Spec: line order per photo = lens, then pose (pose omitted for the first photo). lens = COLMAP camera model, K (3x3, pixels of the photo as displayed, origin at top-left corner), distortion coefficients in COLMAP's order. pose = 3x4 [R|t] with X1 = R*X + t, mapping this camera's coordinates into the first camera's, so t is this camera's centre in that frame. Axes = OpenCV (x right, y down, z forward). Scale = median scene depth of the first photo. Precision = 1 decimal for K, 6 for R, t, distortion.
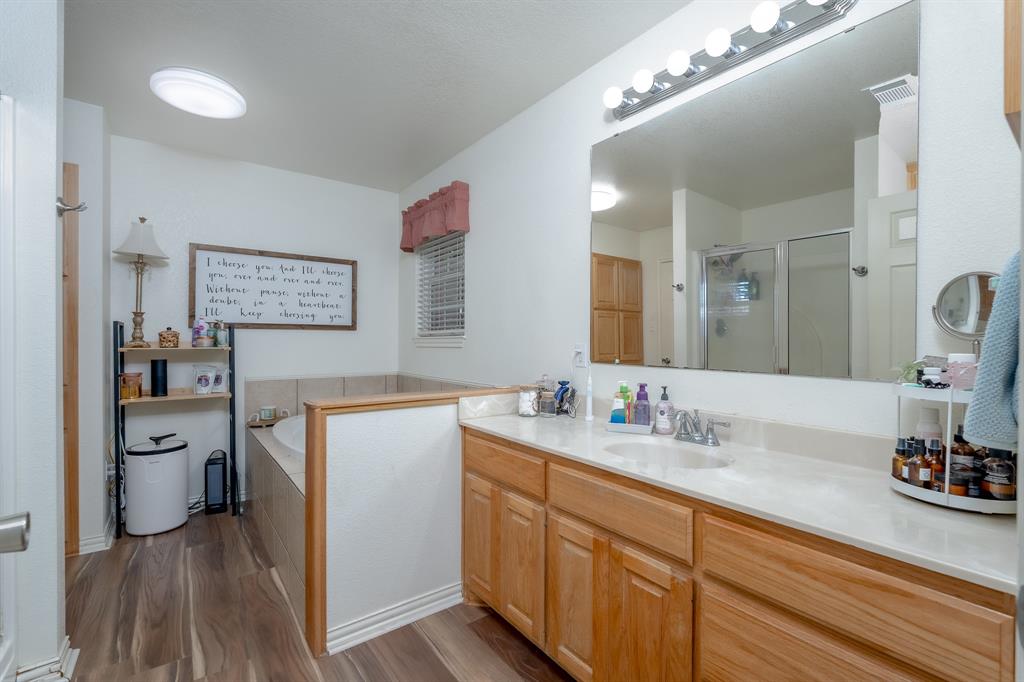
lens RADIAL K [[459.2, 0, 516.4], [0, 459.2, 345.1], [0, 0, 1]] dist [-0.003898, -0.000288]
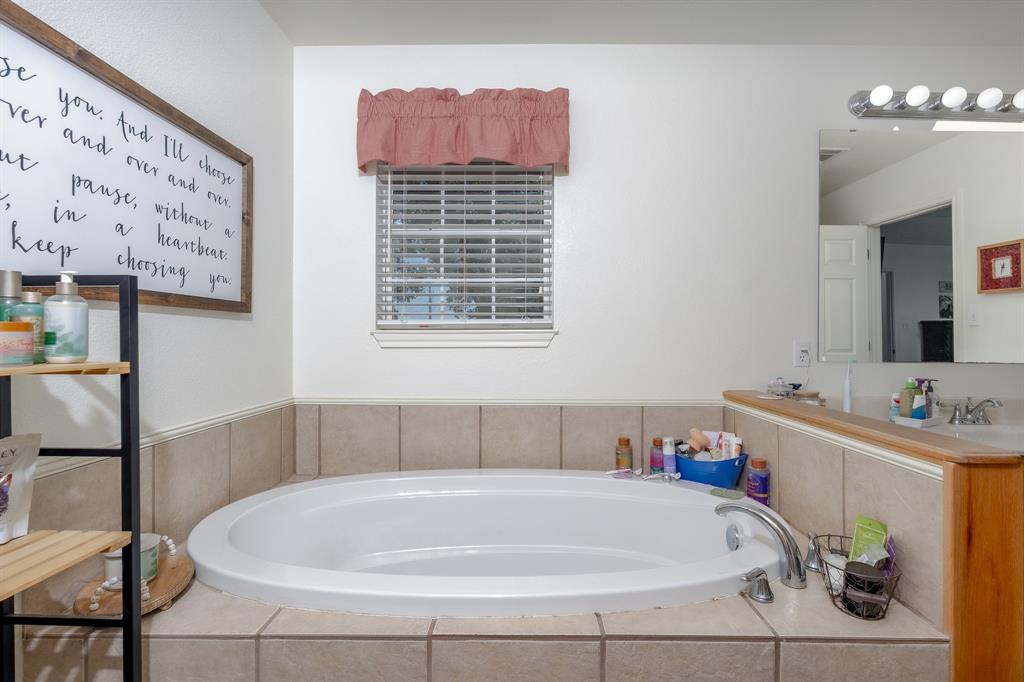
lens RADIAL K [[483.4, 0, 512.0], [0, 483.4, 341.0], [0, 0, 1]] dist [-0.000274, -0.000030]
pose [[0.609966, -0.008339, 0.792383, -0.605074], [0.000853, 0.999951, 0.009867, -0.009484], [-0.792427, -0.005342, 0.609944, 0.538245]]
